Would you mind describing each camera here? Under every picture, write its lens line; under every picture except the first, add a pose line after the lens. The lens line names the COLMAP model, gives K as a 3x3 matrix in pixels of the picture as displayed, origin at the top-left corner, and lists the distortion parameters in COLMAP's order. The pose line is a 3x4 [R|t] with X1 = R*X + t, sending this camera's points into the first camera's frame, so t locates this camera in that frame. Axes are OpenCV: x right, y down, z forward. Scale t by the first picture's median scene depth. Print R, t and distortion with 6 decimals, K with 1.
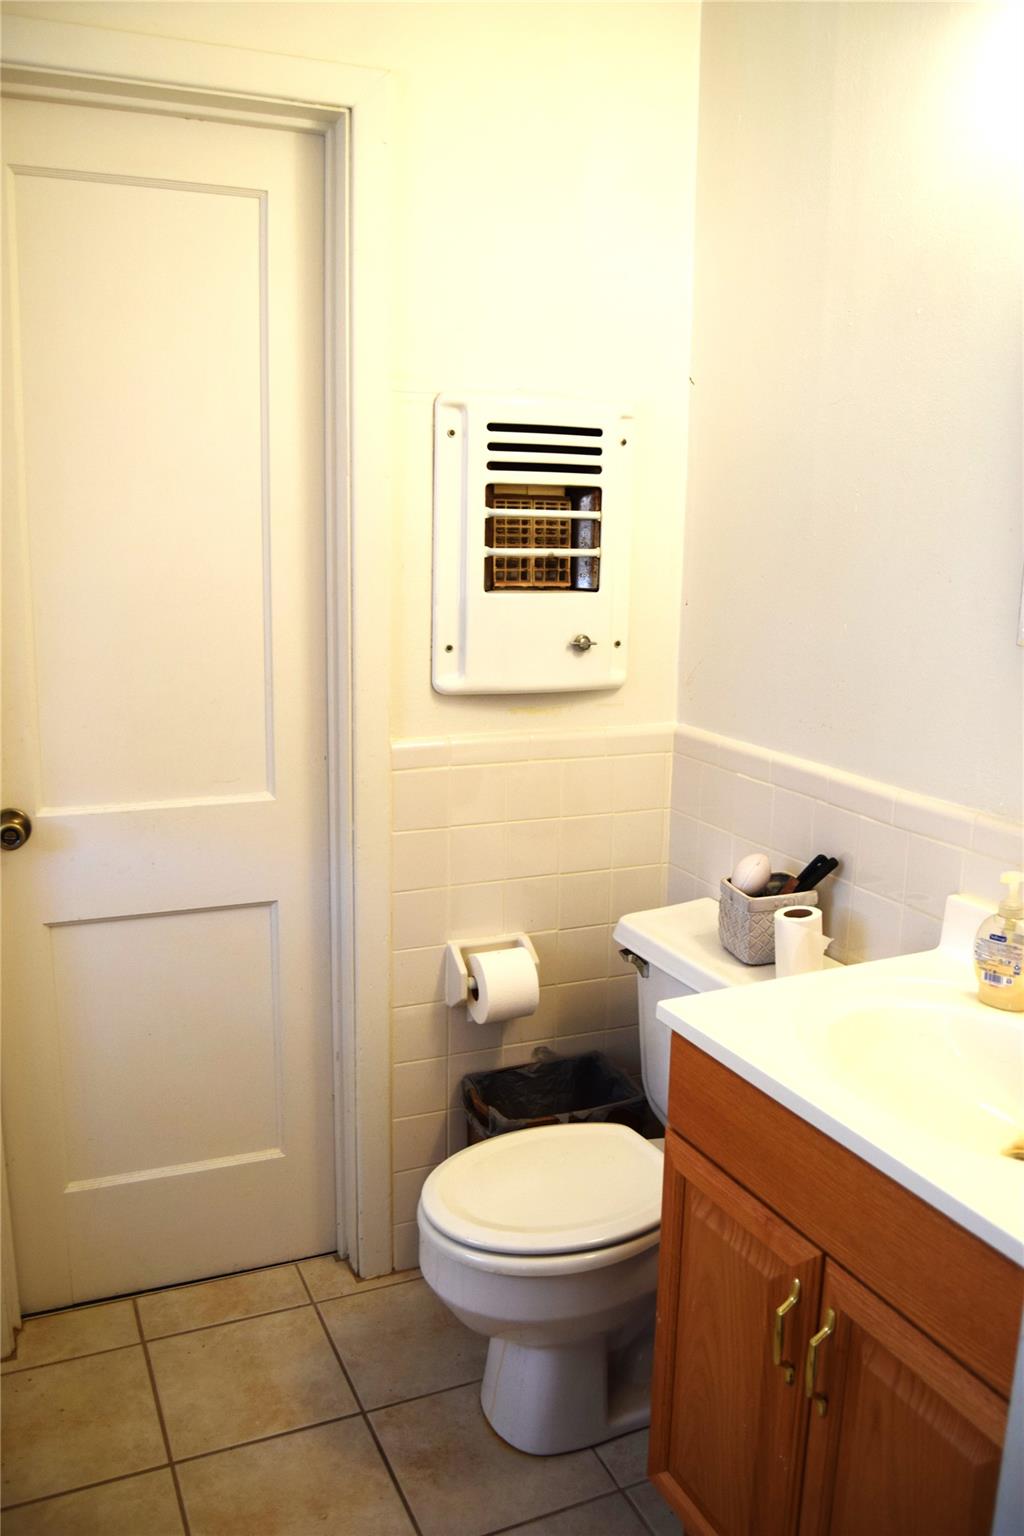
lens RADIAL K [[1197.8, 0, 512.0], [0, 1197.8, 768.0], [0, 0, 1]] dist [-0.097338, 0.048040]
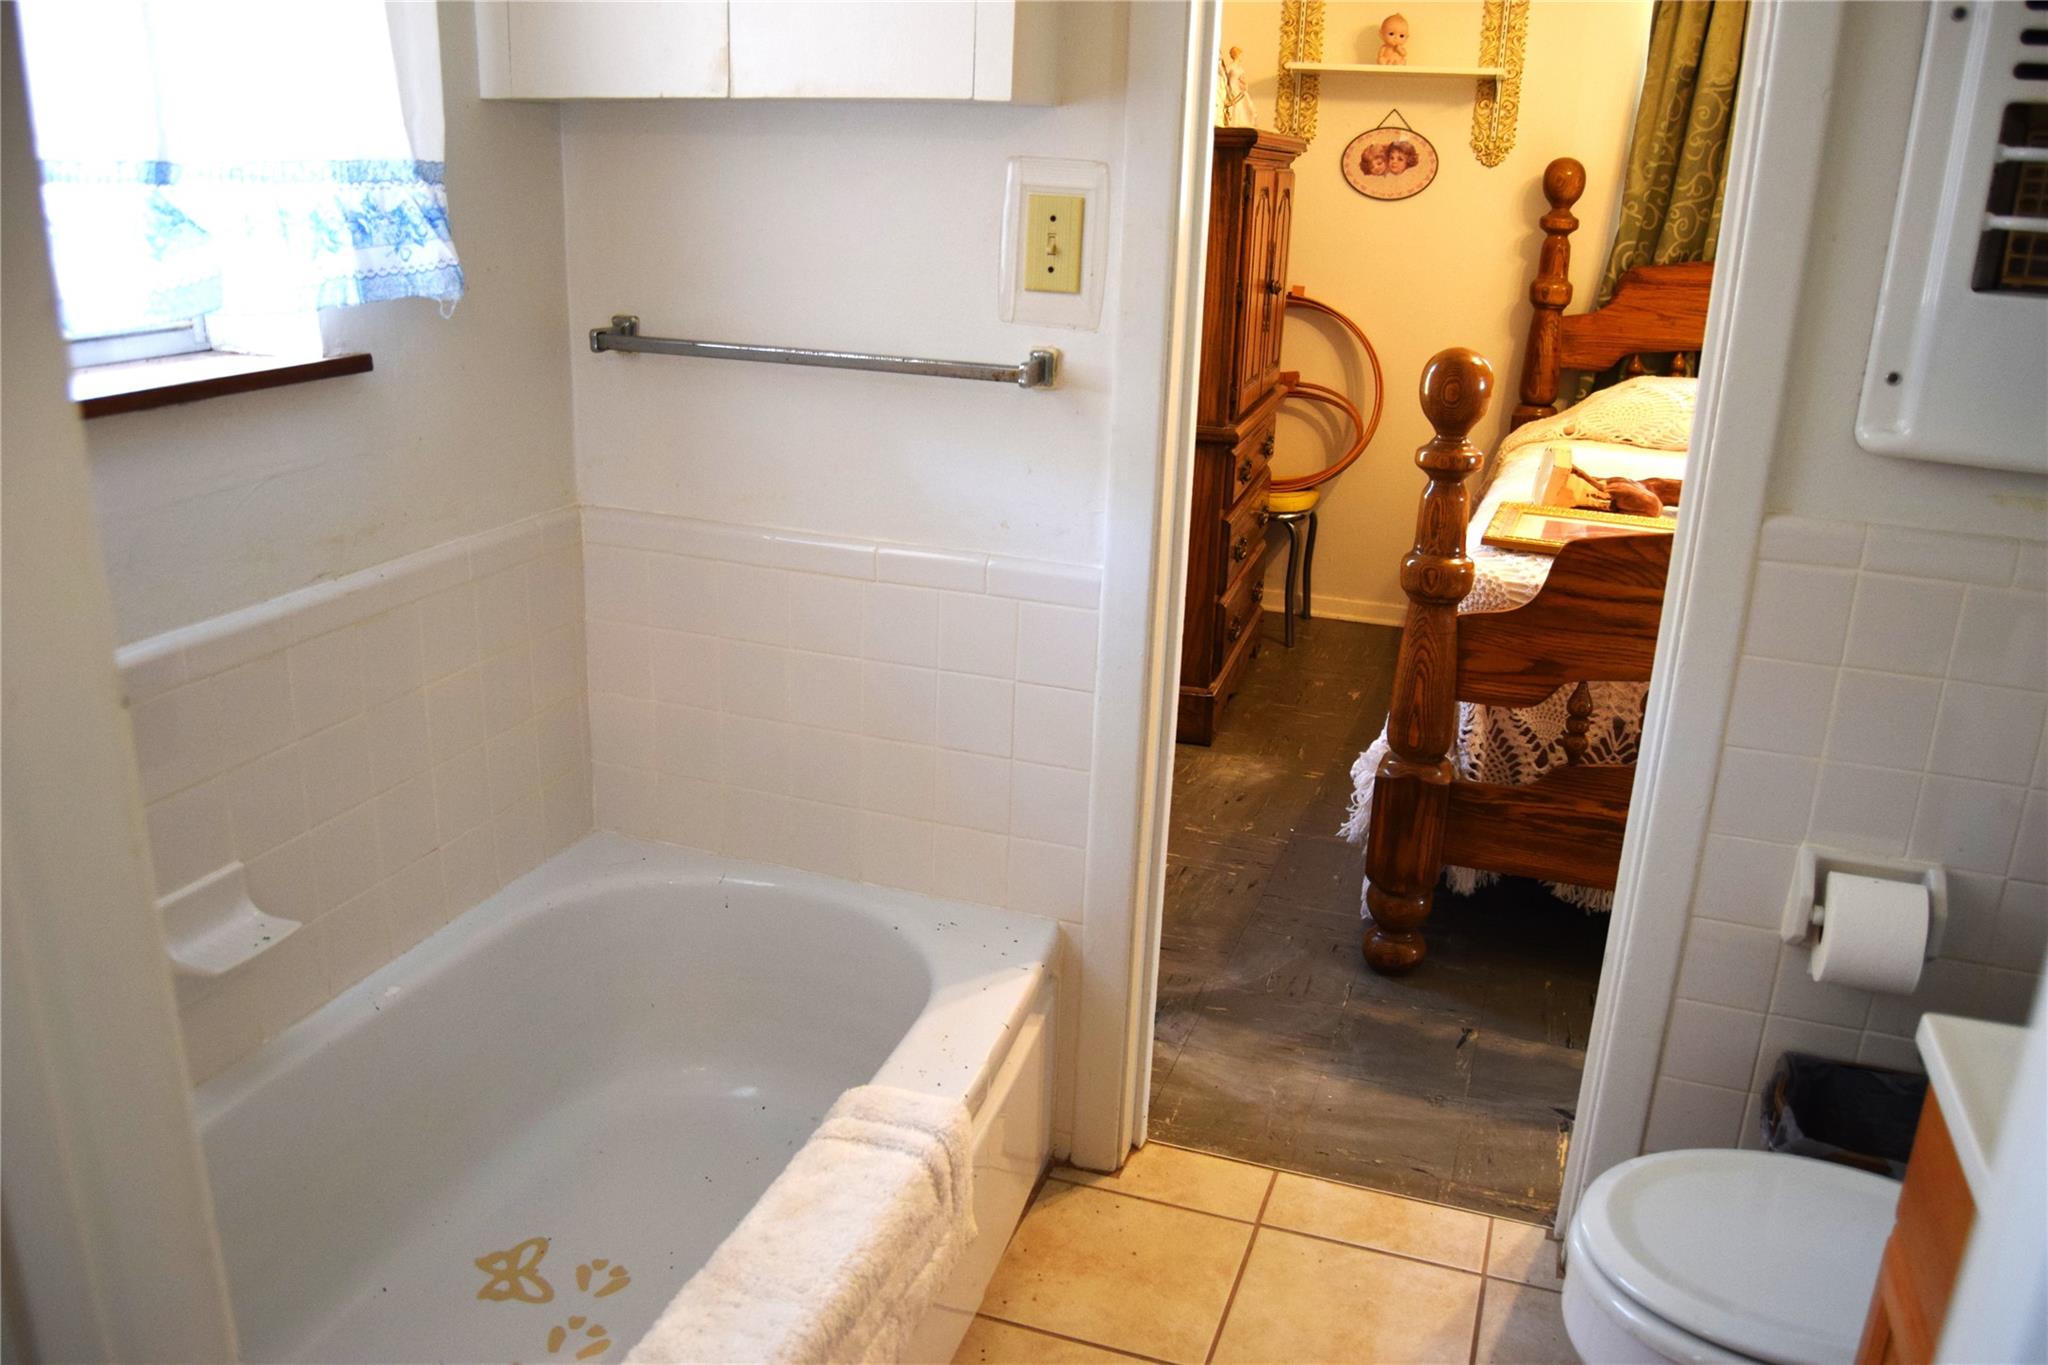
lens RADIAL K [[1597.1, 0, 1024.0], [0, 1597.1, 682.5], [0, 0, 1]] dist [-0.097338, 0.048040]
pose [[0.724129, 0.218952, -0.653986, 0.179848], [-0.147247, 0.975485, 0.163548, -0.013715], [0.673762, -0.022132, 0.738617, 0.113294]]
